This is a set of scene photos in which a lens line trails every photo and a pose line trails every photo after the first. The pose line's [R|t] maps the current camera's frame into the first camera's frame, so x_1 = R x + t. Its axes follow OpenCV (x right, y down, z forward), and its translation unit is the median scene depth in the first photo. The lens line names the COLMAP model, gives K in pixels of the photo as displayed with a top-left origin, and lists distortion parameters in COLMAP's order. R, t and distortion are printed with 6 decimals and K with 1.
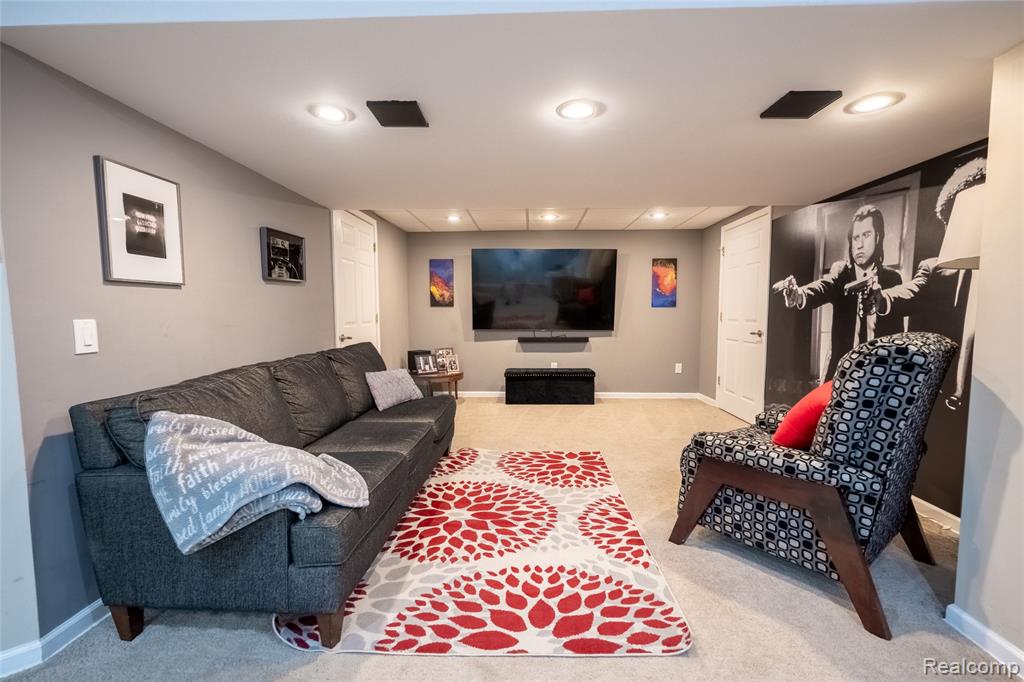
lens RADIAL K [[440.0, 0, 514.7], [0, 440.0, 345.0], [0, 0, 1]] dist [0.001364, 0.000099]
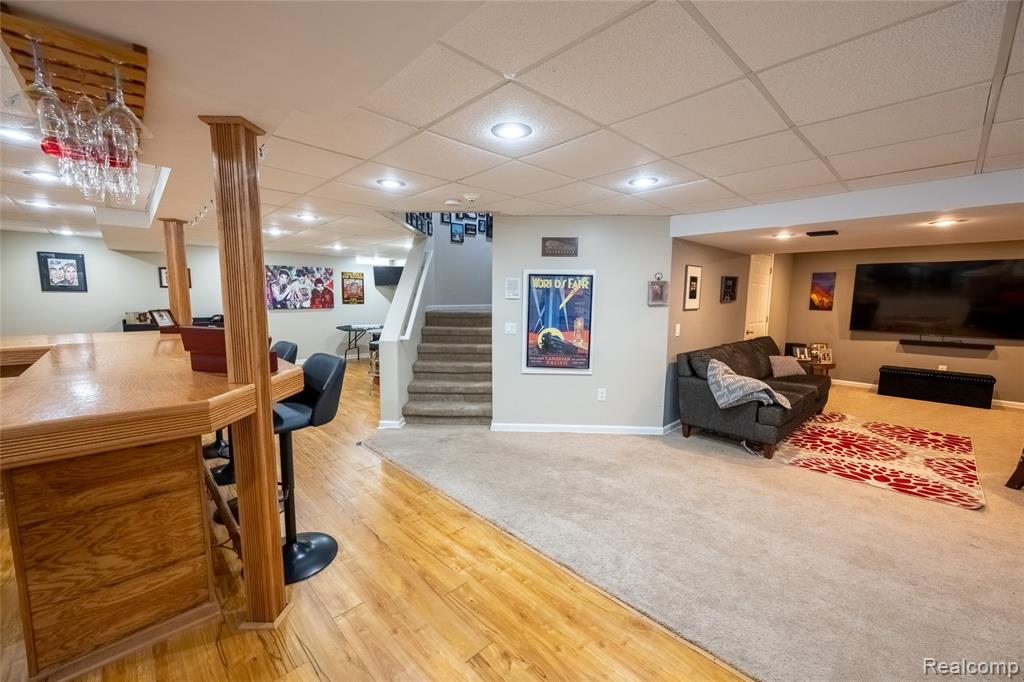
lens RADIAL K [[410.3, 0, 506.2], [0, 410.3, 347.4], [0, 0, 1]] dist [0.000904, 0.000035]
pose [[0.710143, 0.099569, -0.696982, 0.065551], [-0.065931, 0.995004, 0.074968, -0.024204], [0.700964, -0.007285, 0.713159, -1.163034]]
